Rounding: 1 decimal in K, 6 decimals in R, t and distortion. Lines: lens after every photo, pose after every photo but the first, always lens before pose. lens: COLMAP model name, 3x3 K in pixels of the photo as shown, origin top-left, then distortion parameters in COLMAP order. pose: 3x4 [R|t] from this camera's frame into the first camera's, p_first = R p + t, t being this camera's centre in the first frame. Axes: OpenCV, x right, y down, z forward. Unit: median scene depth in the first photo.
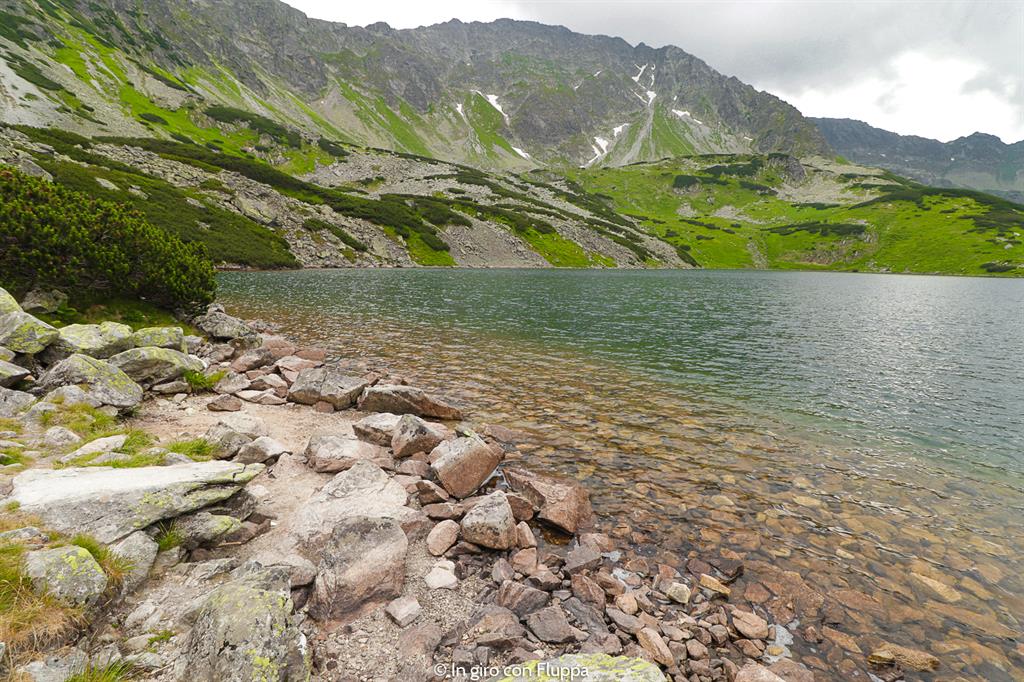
lens RADIAL K [[476.9, 0, 516.3], [0, 476.9, 341.9], [0, 0, 1]] dist [0.001505, -0.000058]
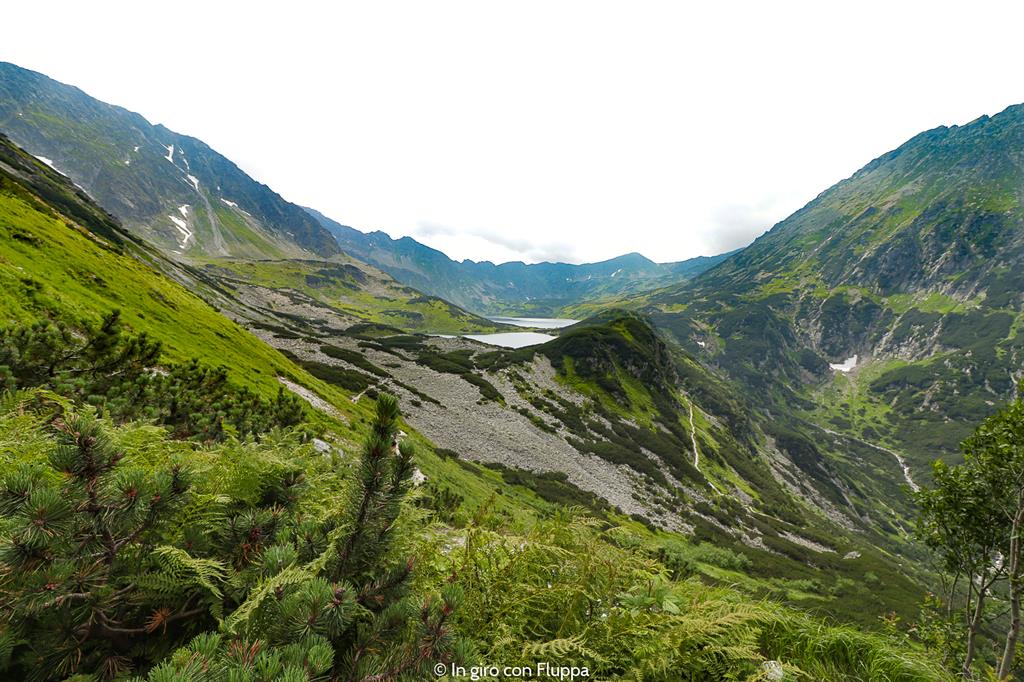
lens RADIAL K [[472.3, 0, 513.1], [0, 472.3, 339.4], [0, 0, 1]] dist [0.003203, 0.000322]
pose [[0.466049, -0.089095, 0.880262, -0.832988], [0.151839, 0.988210, 0.019630, -0.044932], [-0.871633, 0.124509, 0.474082, -0.416319]]
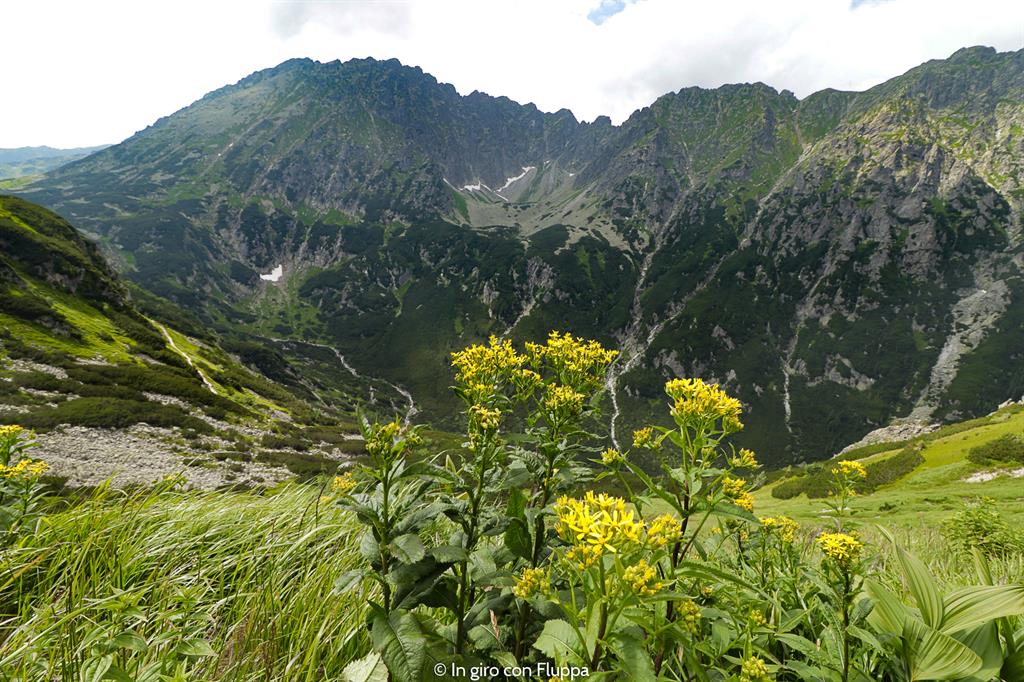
lens RADIAL K [[471.9, 0, 516.1], [0, 471.9, 341.4], [0, 0, 1]] dist [0.003823, -0.000906]
pose [[-0.610544, -0.217396, 0.761561, -0.720178], [0.079461, 0.939921, 0.332016, -0.017498], [-0.787986, 0.263225, -0.556589, -0.311539]]
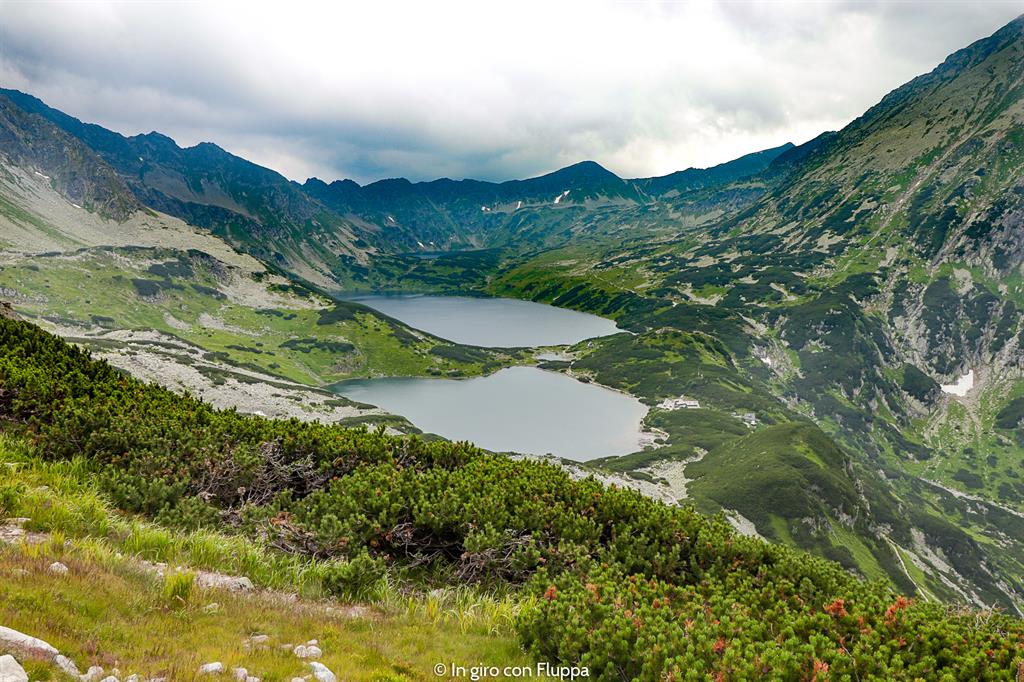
lens RADIAL K [[806.9, 0, 512.0], [0, 806.9, 341.0], [0, 0, 1]] dist [-0.001941, -0.001074]
pose [[0.275785, -0.171736, 0.945753, -1.024265], [0.173492, 0.976644, 0.126754, -0.307636], [-0.945433, 0.129124, 0.299138, -0.192724]]
